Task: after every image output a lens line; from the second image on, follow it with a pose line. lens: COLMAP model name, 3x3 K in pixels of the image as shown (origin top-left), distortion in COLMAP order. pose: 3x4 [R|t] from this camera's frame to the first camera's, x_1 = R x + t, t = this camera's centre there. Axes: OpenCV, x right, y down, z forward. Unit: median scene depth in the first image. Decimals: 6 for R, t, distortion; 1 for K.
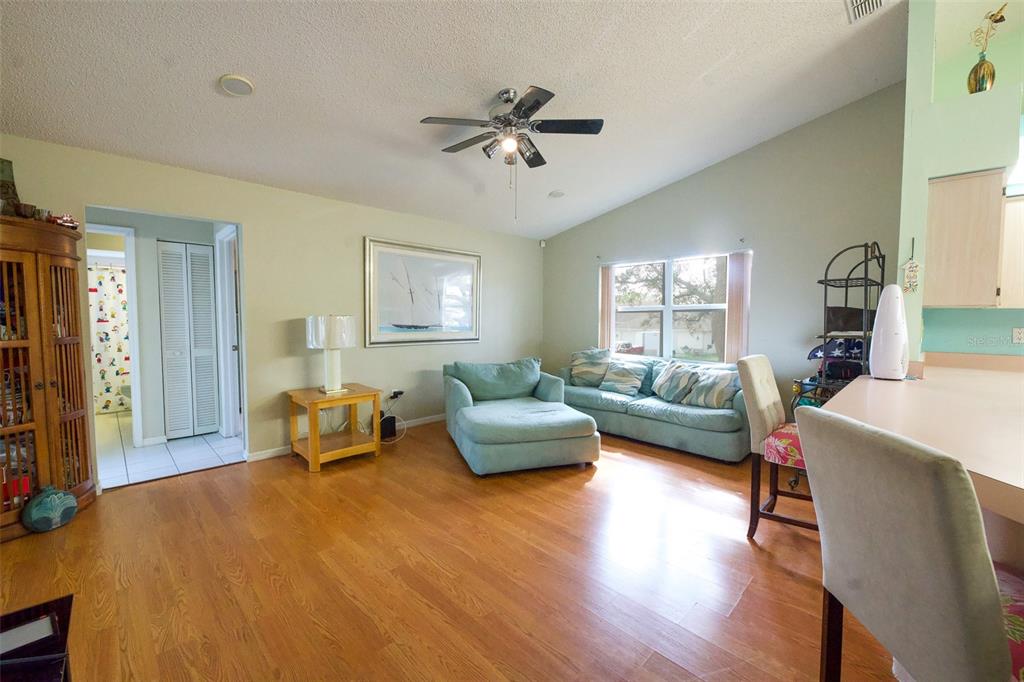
lens RADIAL K [[420.5, 0, 512.0], [0, 420.5, 341.0], [0, 0, 1]] dist [0.013516, -0.000368]
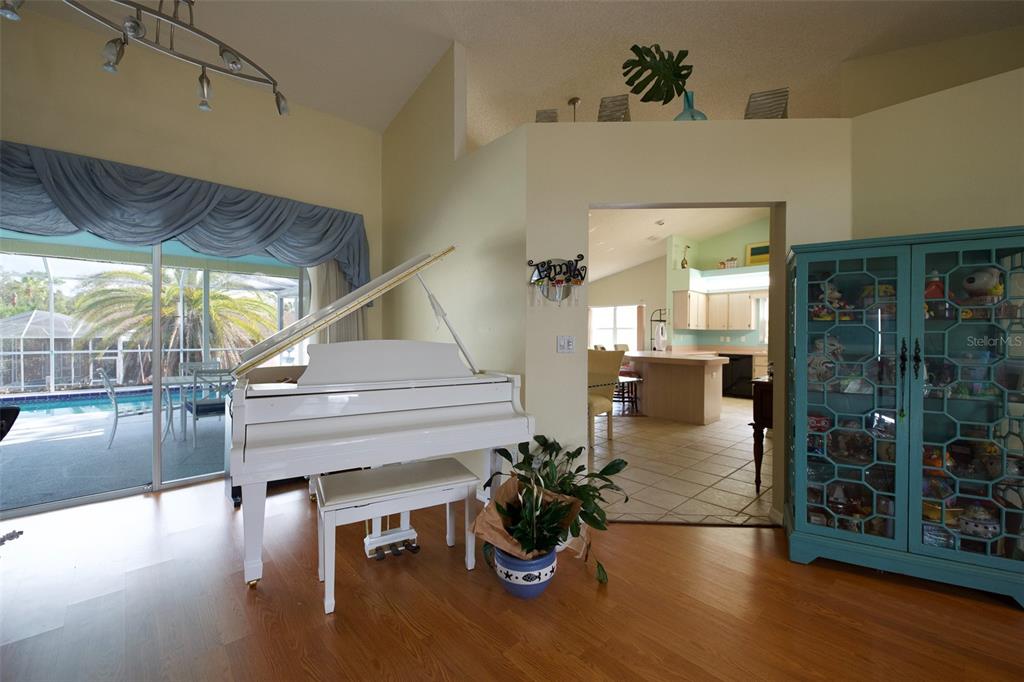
lens RADIAL K [[416.2, 0, 512.0], [0, 416.2, 341.0], [0, 0, 1]] dist [0.001072, -0.000080]
pose [[0.999460, 0.005651, -0.032365, -0.103478], [-0.007084, 0.998991, -0.044342, 0.095003], [0.032082, 0.044548, 0.998492, -1.327745]]
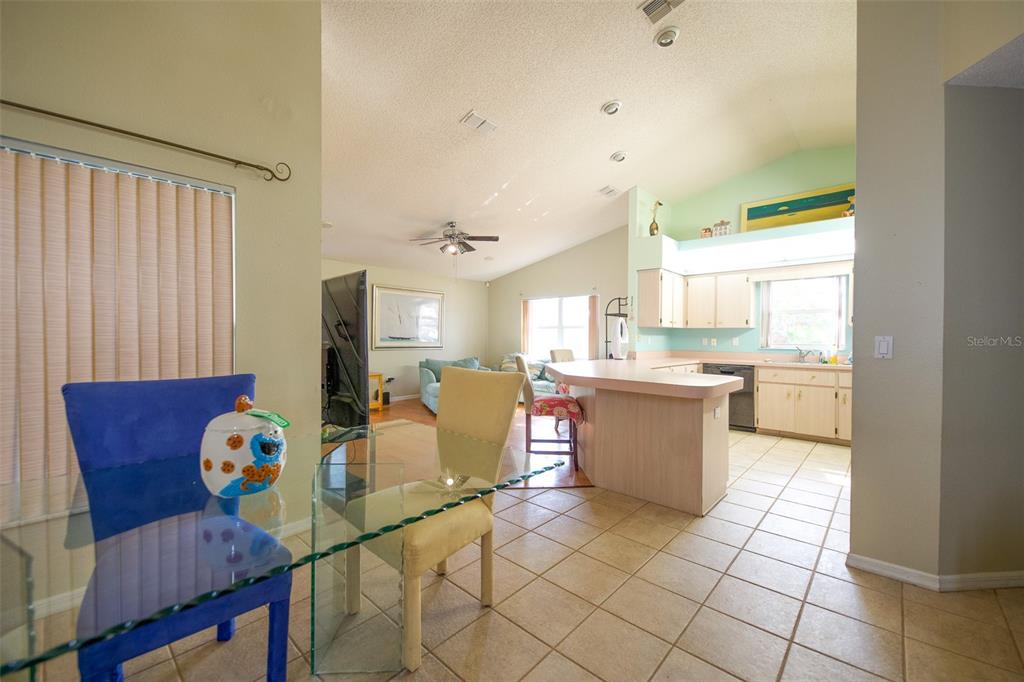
lens RADIAL K [[420.5, 0, 512.0], [0, 420.5, 341.0], [0, 0, 1]] dist [0.013516, -0.000368]
pose [[0.998521, 0.002043, 0.054324, 0.111993], [0.000389, 0.999000, -0.044714, 0.052468], [-0.054361, 0.044669, 0.997522, -0.682580]]
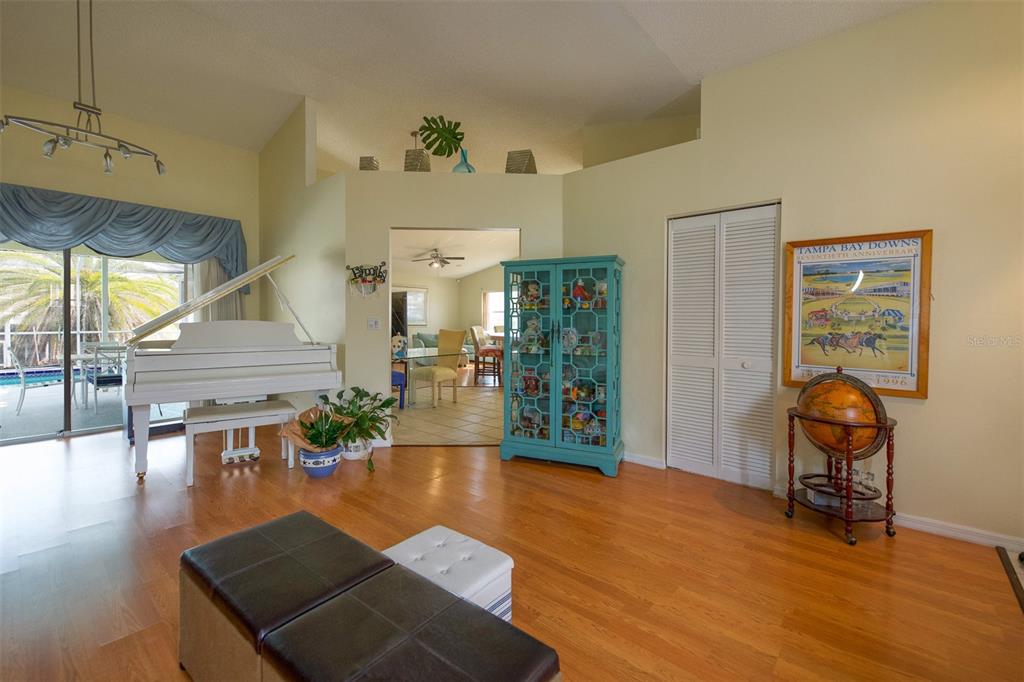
lens RADIAL K [[434.9, 0, 481.2], [0, 434.9, 326.6], [0, 0, 1]] dist [-0.000656, -0.000795]
pose [[0.998634, 0.007178, 0.051753, 0.112070], [-0.005058, 0.999147, -0.040974, 0.112583], [-0.052003, 0.040656, 0.997819, -1.614589]]
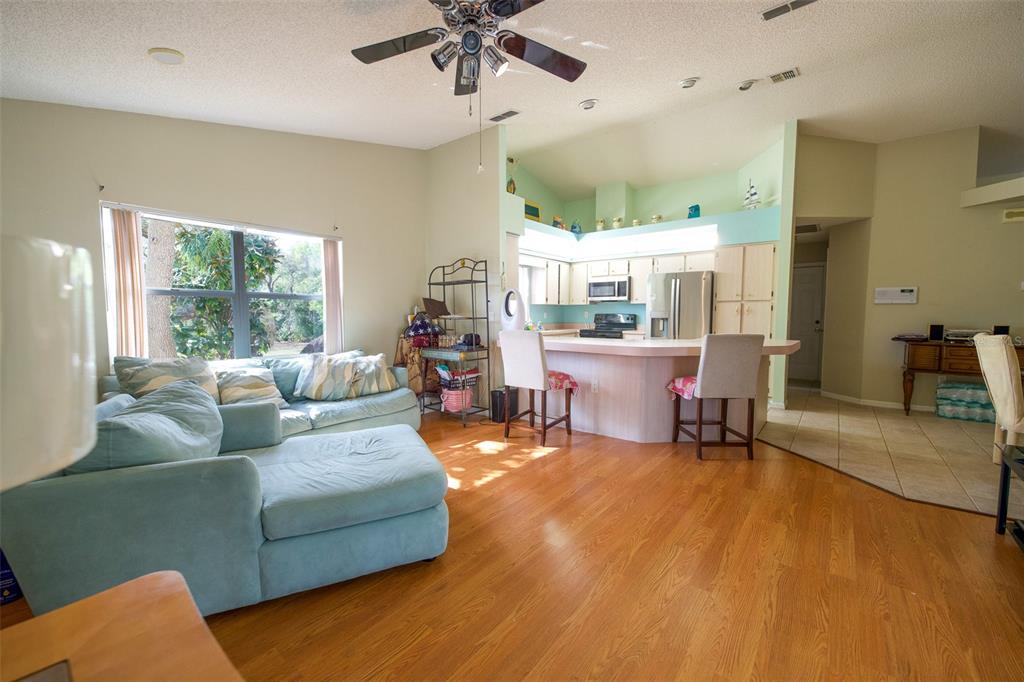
lens RADIAL K [[420.5, 0, 512.0], [0, 420.5, 341.0], [0, 0, 1]] dist [0.013516, -0.000368]
pose [[-0.140990, -0.067741, 0.987691, -0.503211], [0.056007, 0.995513, 0.076272, -0.023493], [-0.988426, 0.066071, -0.136563, 0.713518]]
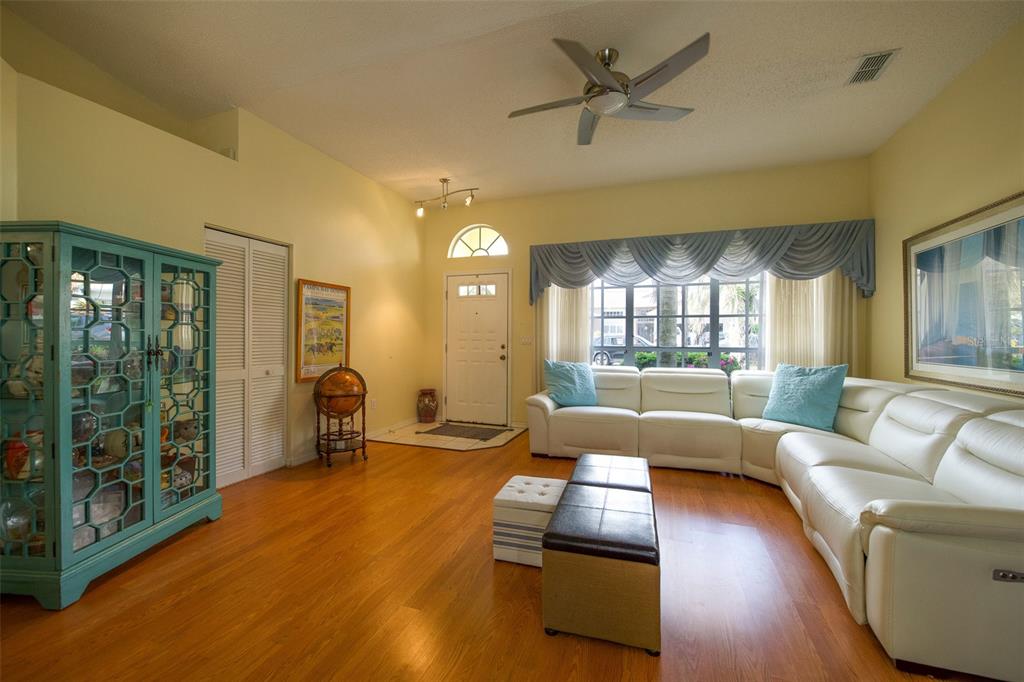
lens RADIAL K [[420.5, 0, 512.0], [0, 420.5, 341.0], [0, 0, 1]] dist [0.013516, -0.000368]
pose [[-0.447212, -0.010331, 0.894369, -0.324871], [0.047496, 0.998248, 0.035281, 0.080196], [-0.893166, 0.058257, -0.445937, -1.054538]]
